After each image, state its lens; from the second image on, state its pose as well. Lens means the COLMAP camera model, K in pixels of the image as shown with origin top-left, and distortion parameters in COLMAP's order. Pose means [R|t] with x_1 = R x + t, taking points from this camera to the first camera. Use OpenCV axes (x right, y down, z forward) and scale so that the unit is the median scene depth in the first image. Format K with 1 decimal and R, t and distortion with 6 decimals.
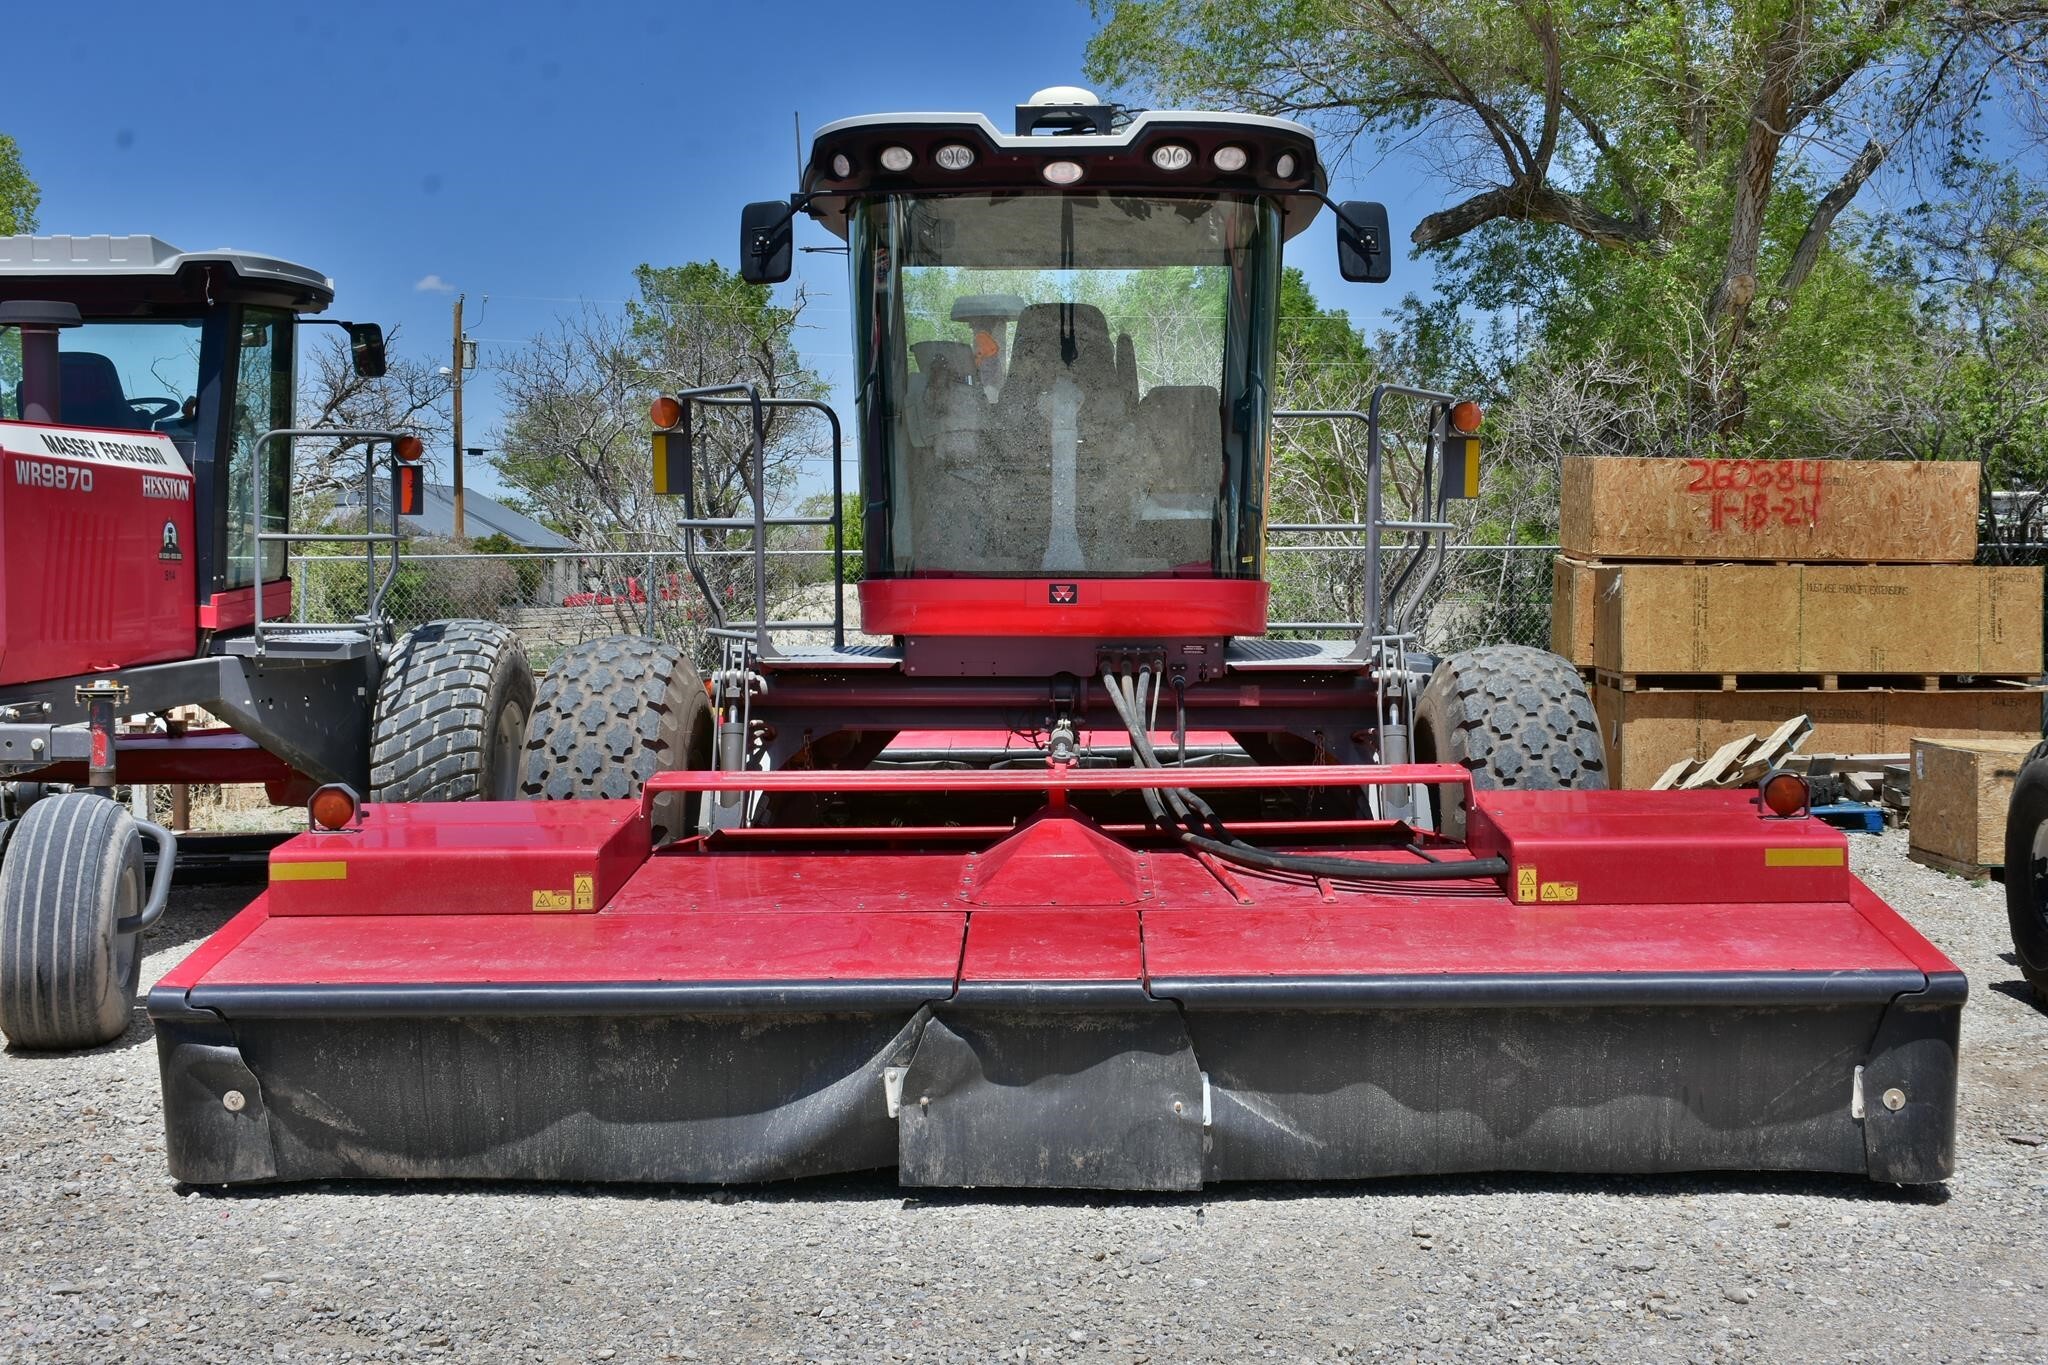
lens RADIAL K [[2444.9, 0, 1042.3], [0, 2444.9, 683.1], [0, 0, 1]] dist [-0.008415, 0.000000]
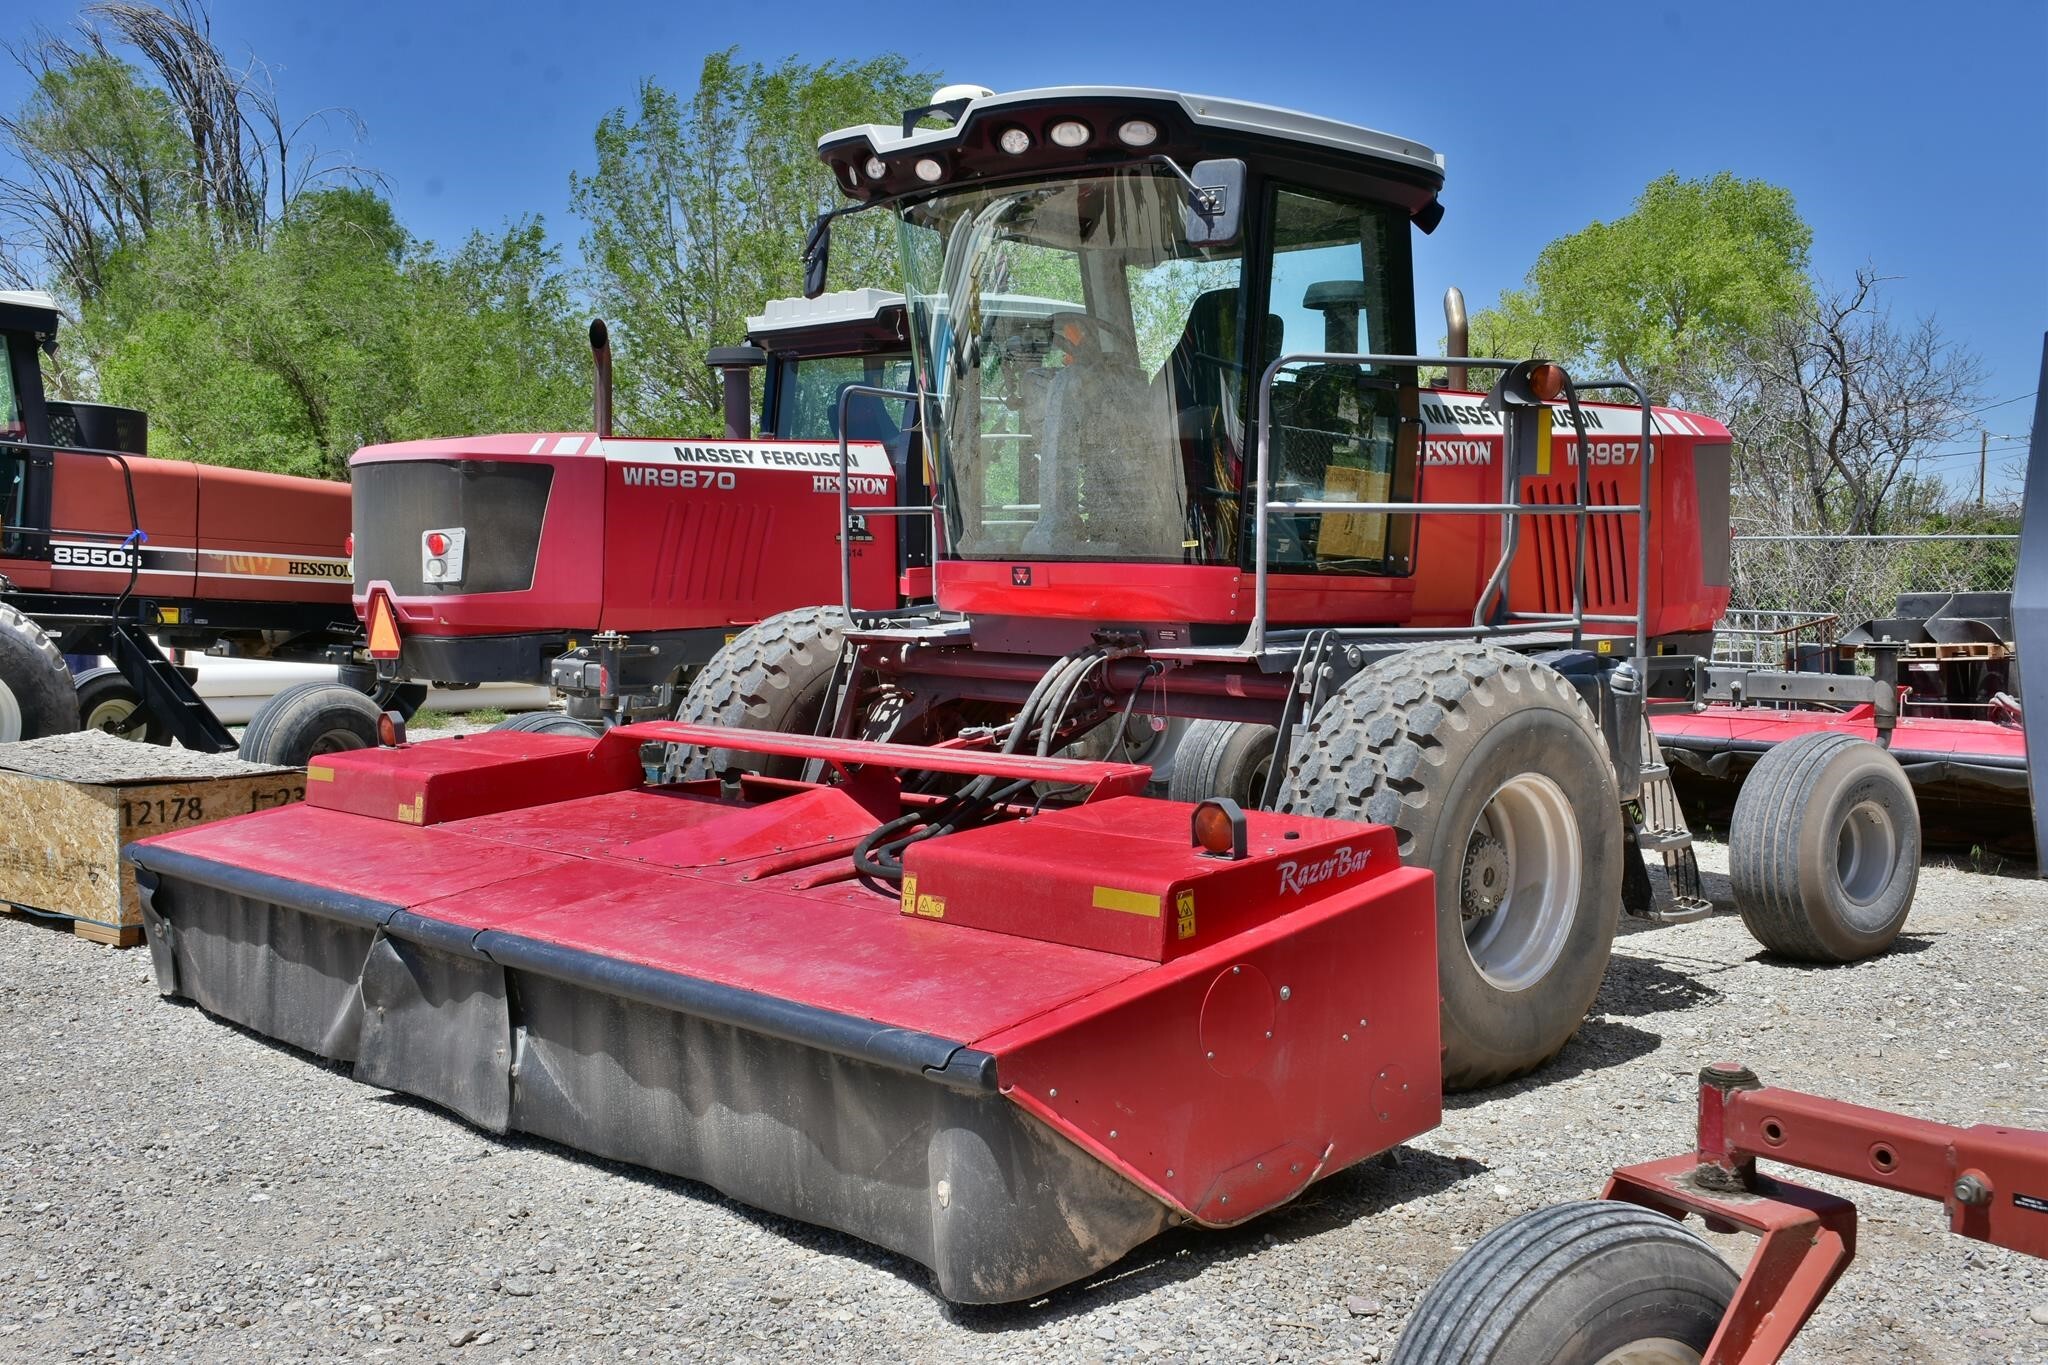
lens RADIAL K [[2078.6, 0, 1024.0], [0, 2078.6, 665.7], [0, 0, 1]] dist [-0.009681, 0.000000]
pose [[0.715878, 0.044644, -0.696797, 0.531843], [-0.039243, 0.998949, 0.023685, -0.016689], [0.697122, 0.010389, 0.716877, 0.319424]]
